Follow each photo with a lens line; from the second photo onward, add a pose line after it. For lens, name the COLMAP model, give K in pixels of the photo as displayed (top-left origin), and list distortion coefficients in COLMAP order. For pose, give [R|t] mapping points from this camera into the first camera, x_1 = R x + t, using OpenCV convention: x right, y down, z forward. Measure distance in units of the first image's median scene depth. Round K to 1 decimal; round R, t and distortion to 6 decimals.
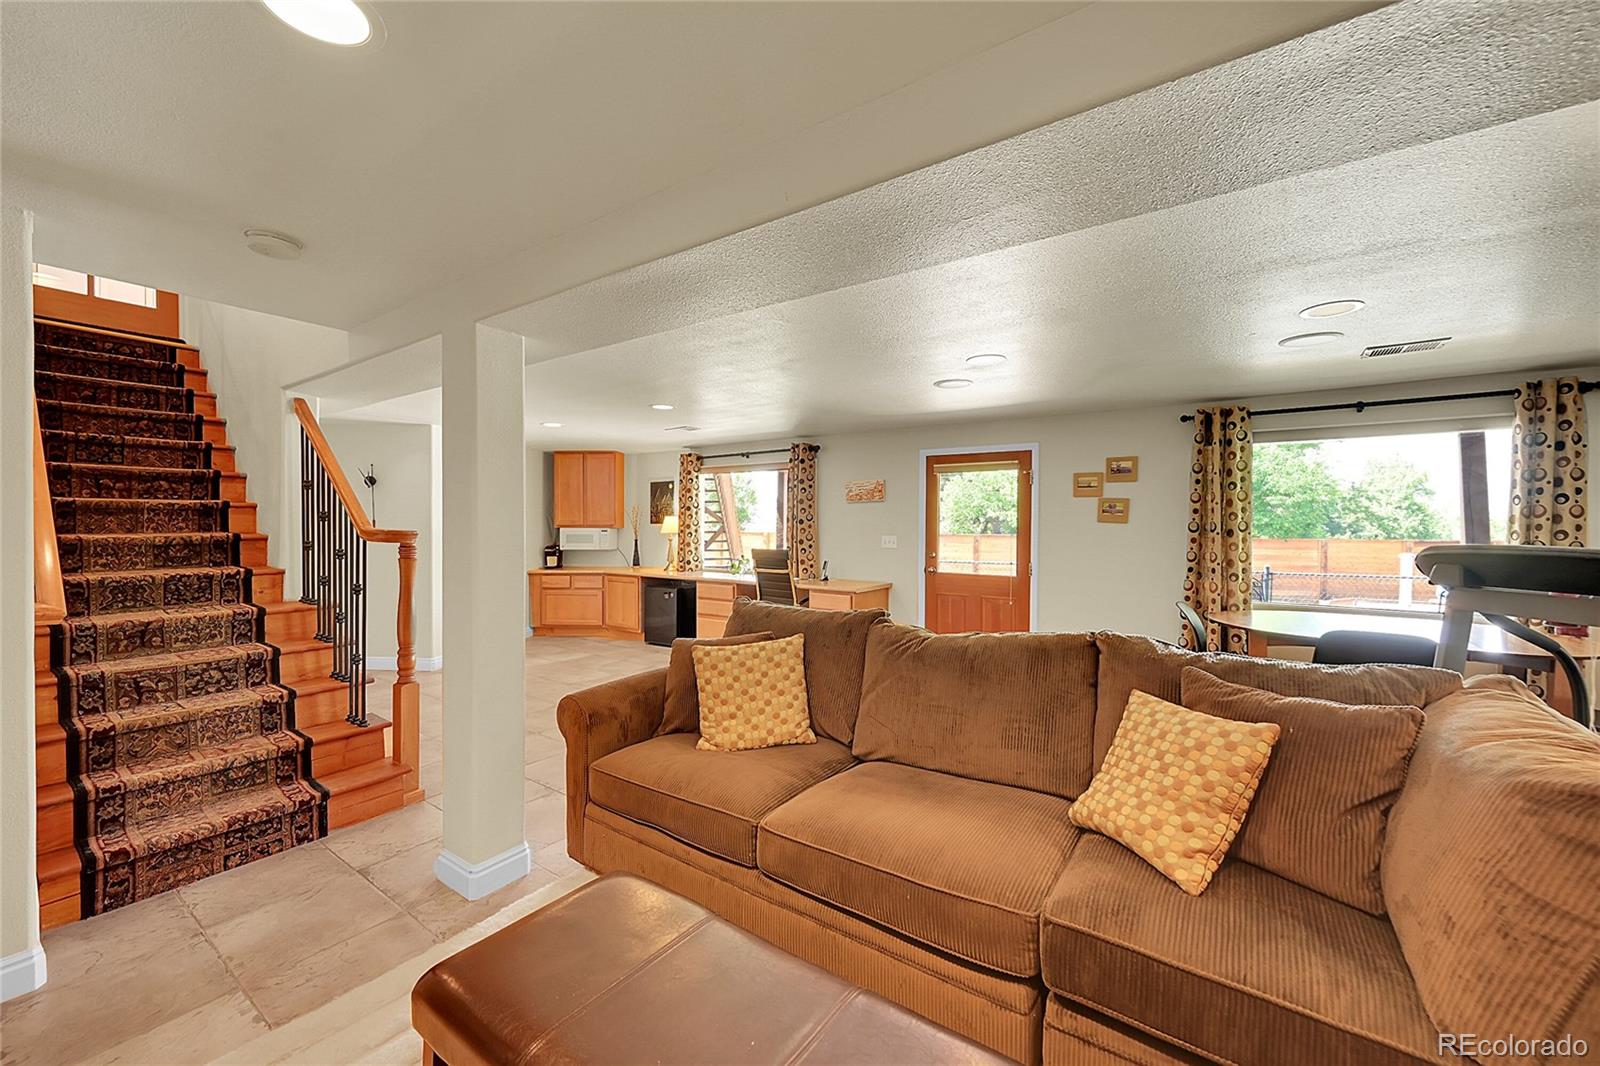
lens RADIAL K [[628.2, 0, 801.8], [0, 628.2, 528.4], [0, 0, 1]] dist [-0.002336, -0.000047]
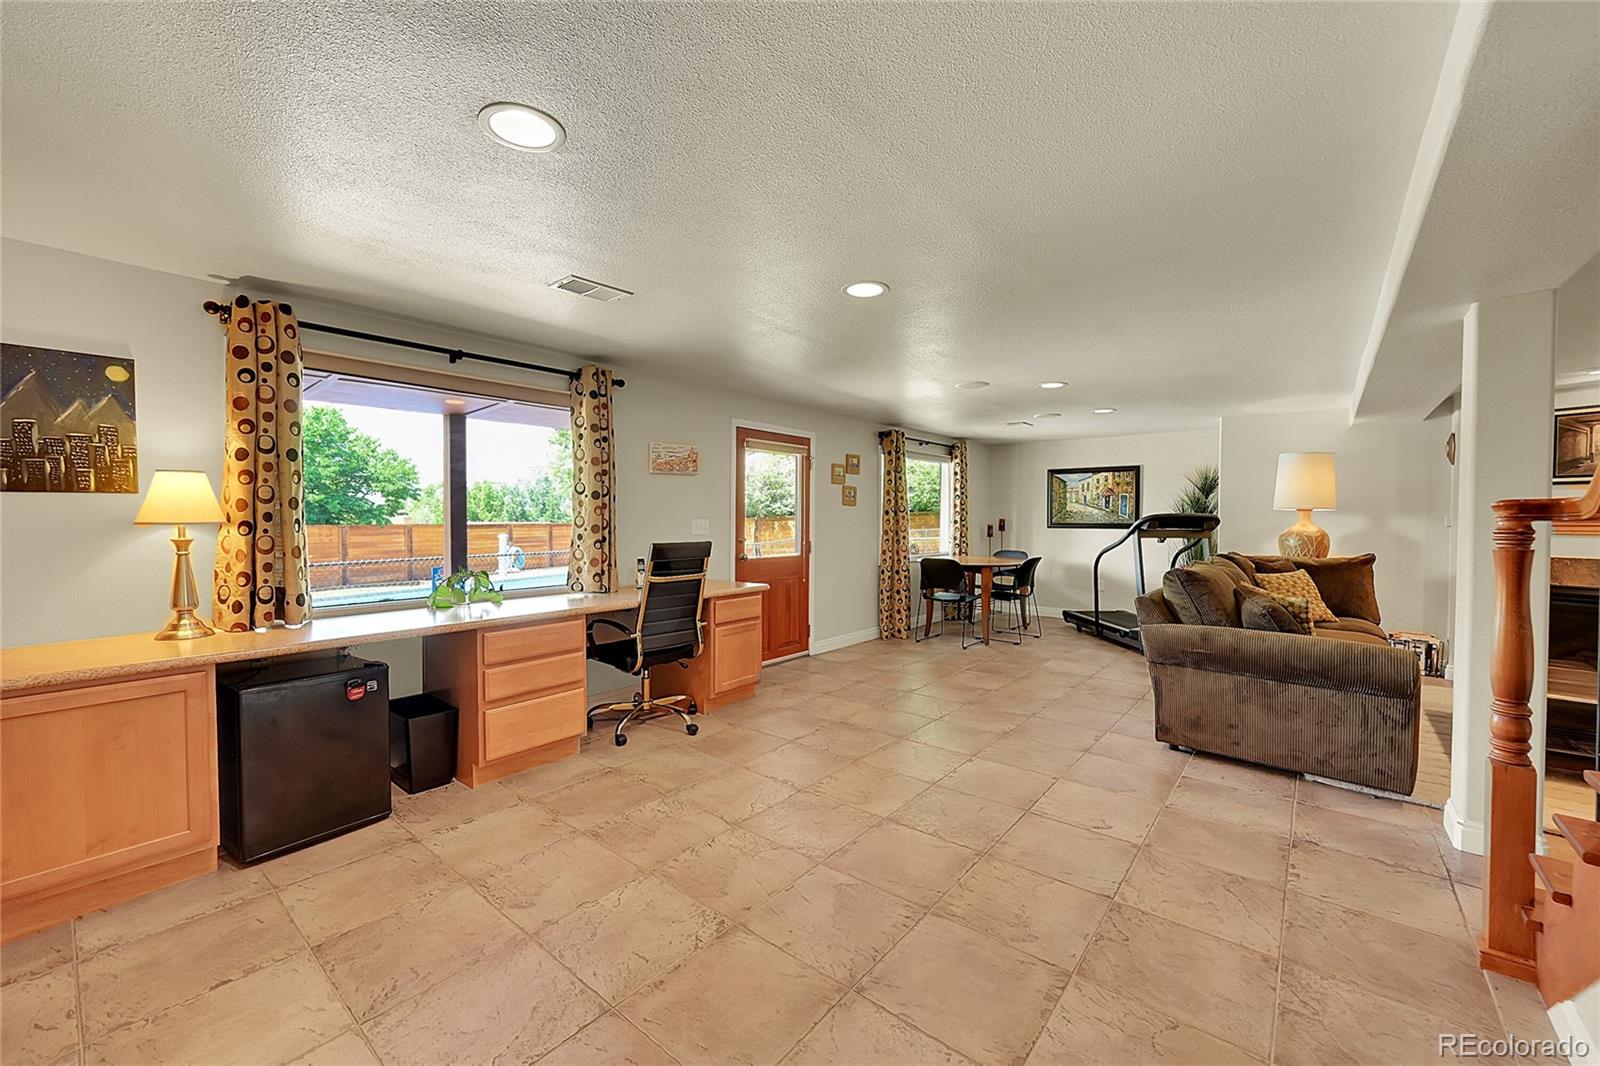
lens RADIAL K [[628.2, 0, 806.5], [0, 628.2, 536.1], [0, 0, 1]] dist [-0.002336, -0.000047]
pose [[0.084523, -0.035422, 0.995792, -0.695078], [0.003511, 0.999372, 0.035251, 0.006238], [-0.996415, 0.000517, 0.084595, 0.878559]]
